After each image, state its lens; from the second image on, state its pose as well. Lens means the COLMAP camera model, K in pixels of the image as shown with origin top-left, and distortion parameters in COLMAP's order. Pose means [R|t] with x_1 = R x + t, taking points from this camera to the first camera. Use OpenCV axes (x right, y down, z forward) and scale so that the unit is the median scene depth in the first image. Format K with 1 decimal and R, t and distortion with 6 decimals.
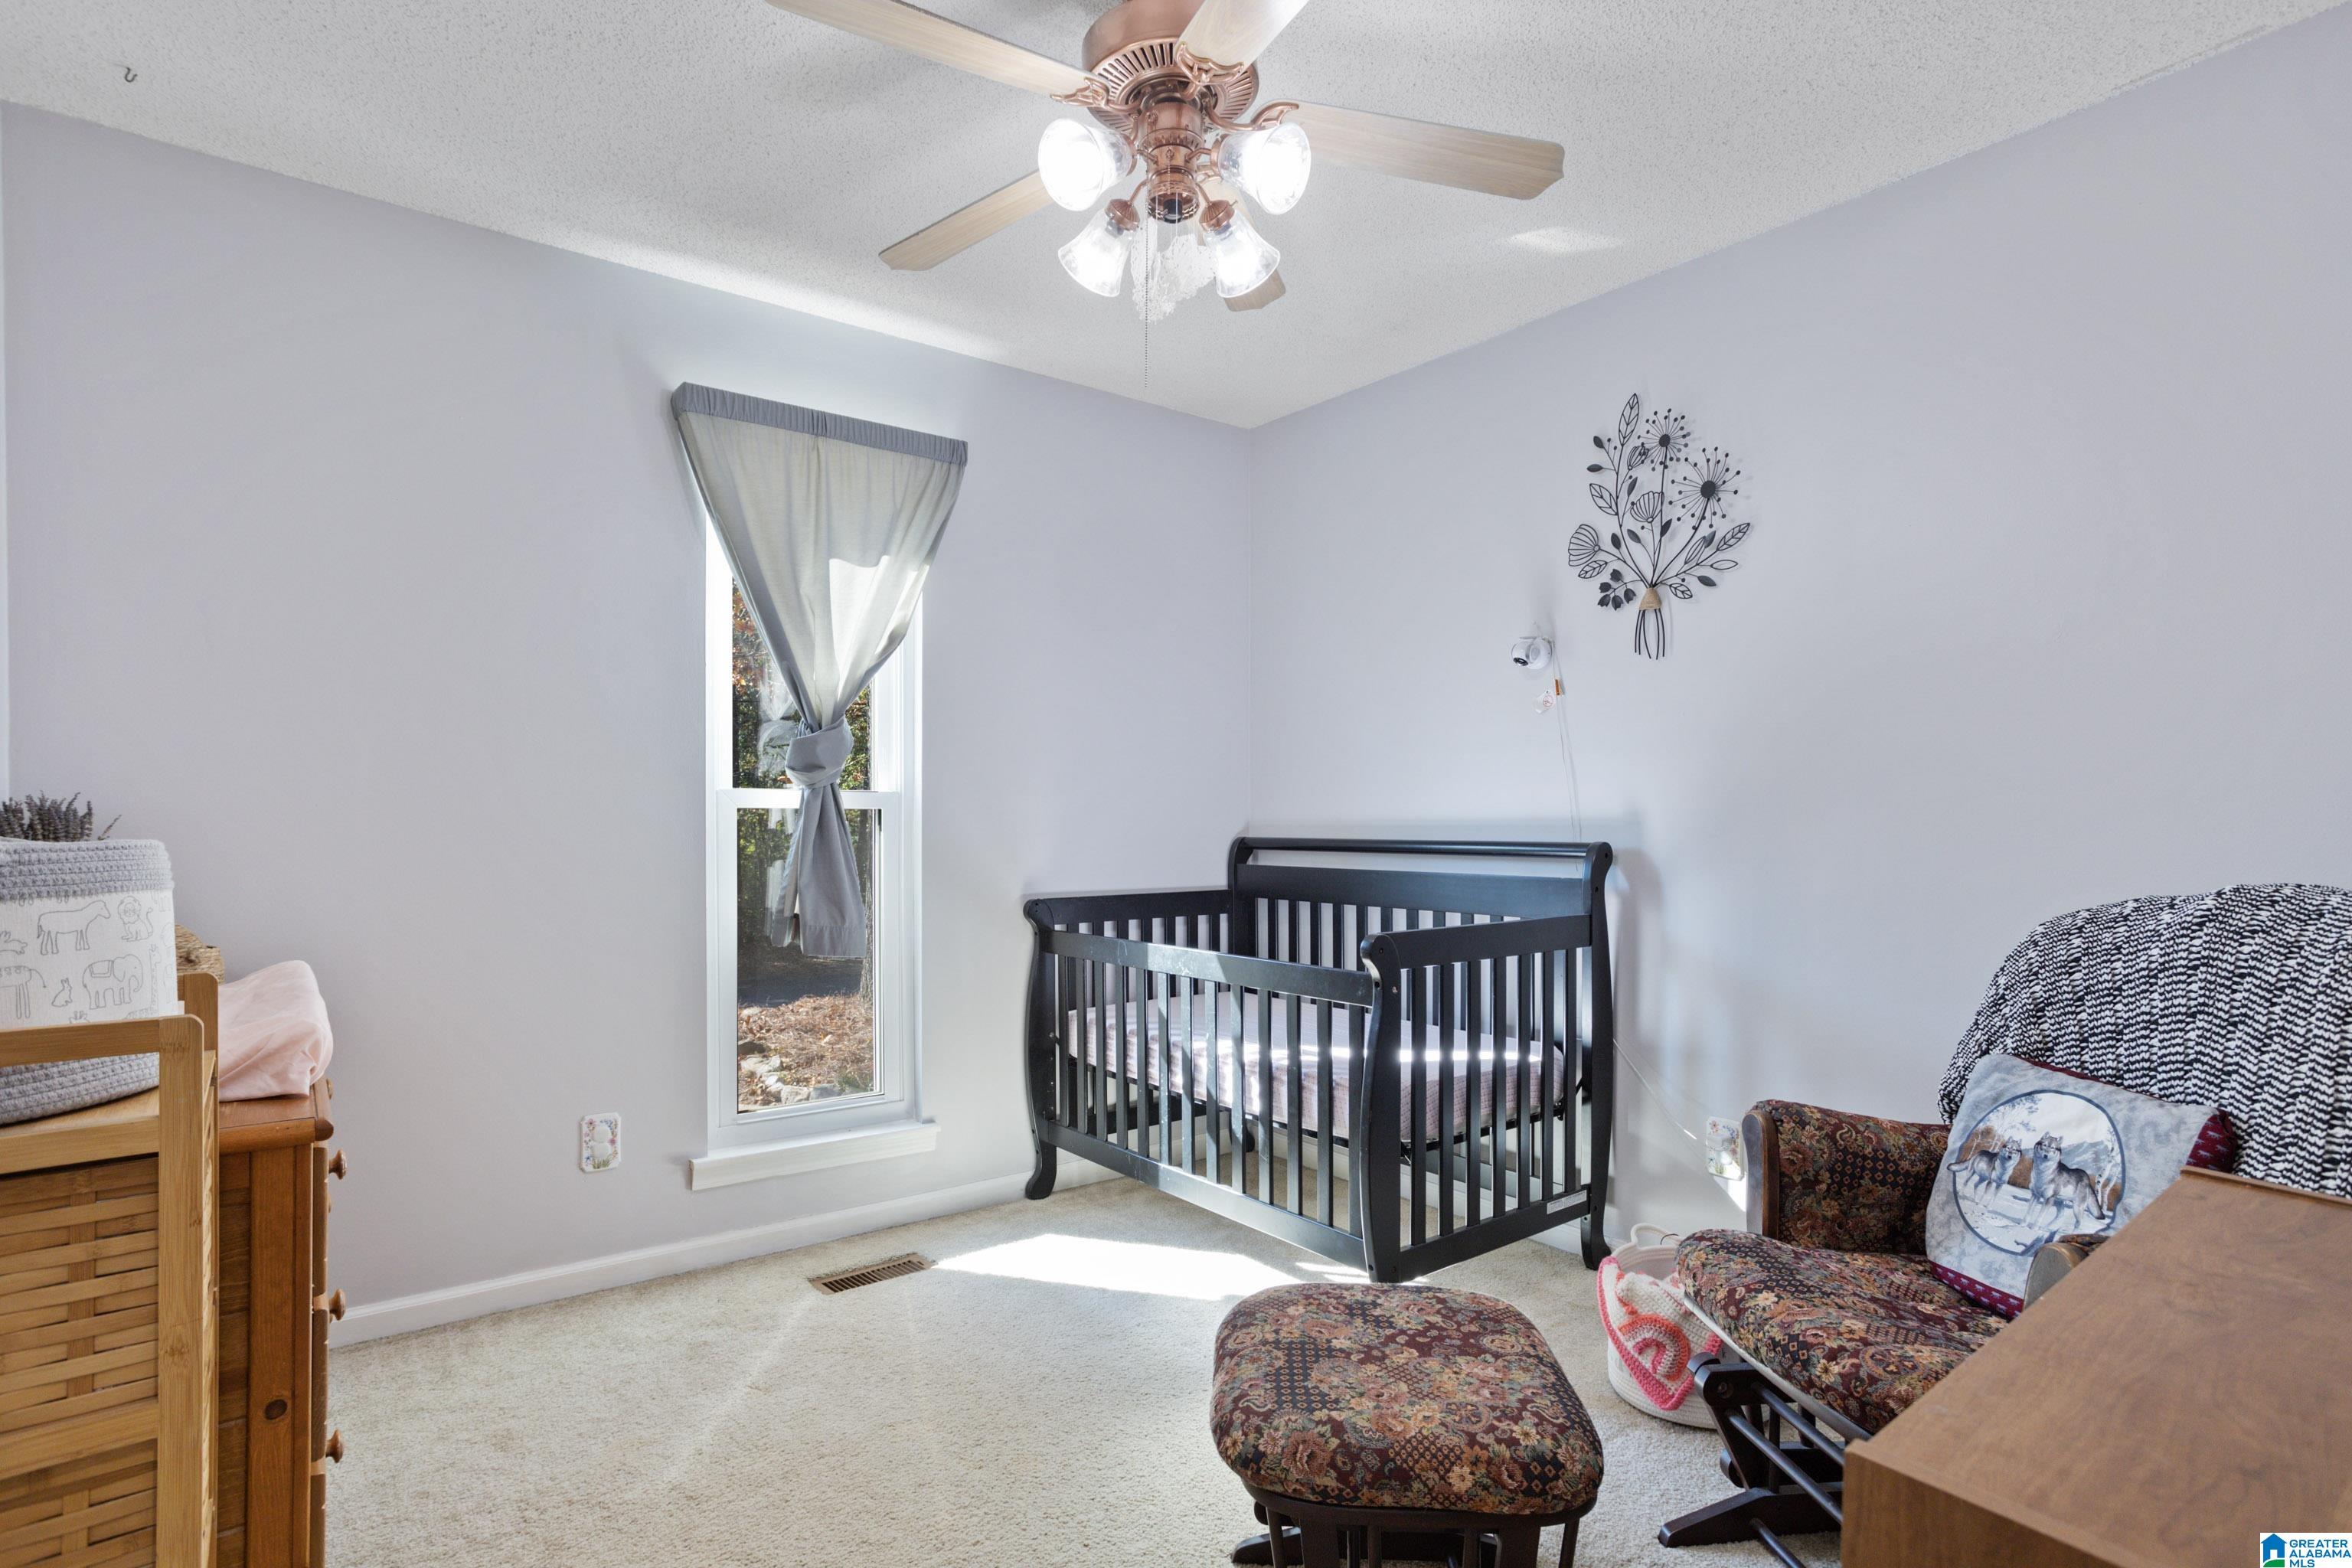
lens RADIAL K [[1163.4, 0, 1176.8], [0, 1163.4, 797.7], [0, 0, 1]] dist [-0.000346, 0.000272]
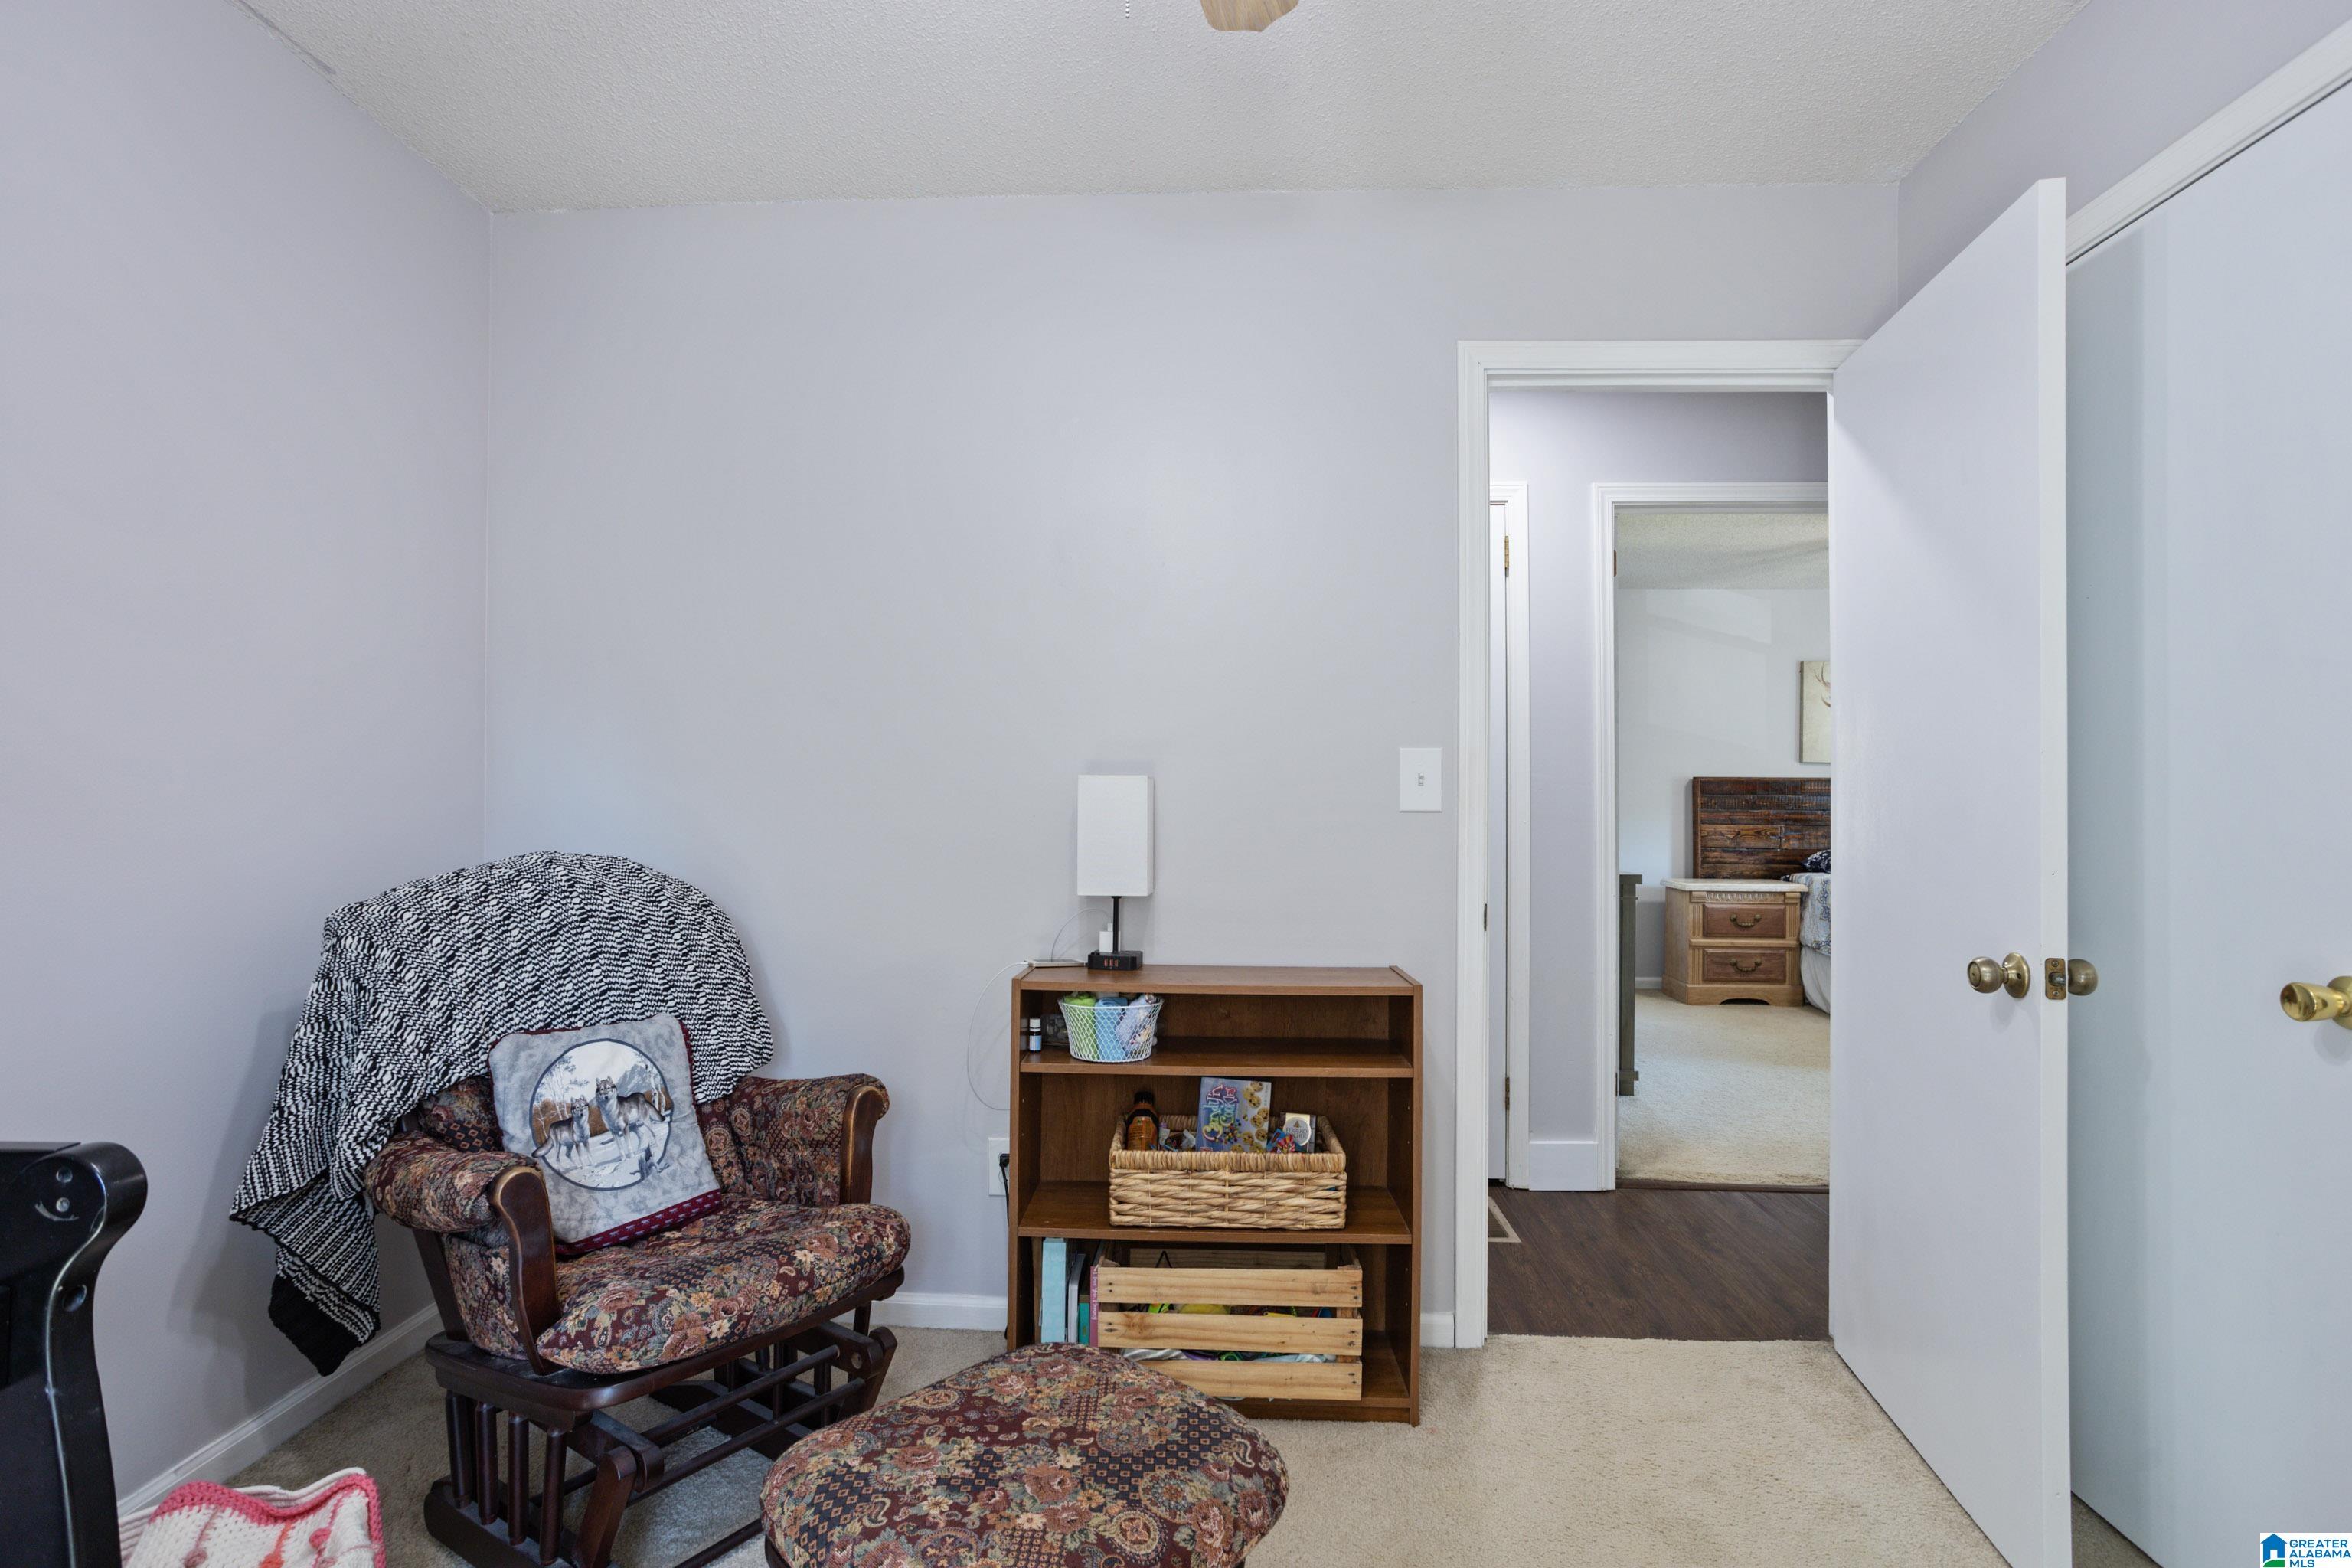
lens RADIAL K [[1163.4, 0, 1179.7], [0, 1163.4, 789.1], [0, 0, 1]] dist [-0.000346, 0.000272]
pose [[-0.754565, -0.004343, 0.656211, -0.429036], [-0.020424, 0.999649, -0.016870, 0.013006], [-0.655907, -0.026132, -0.754389, 1.509865]]
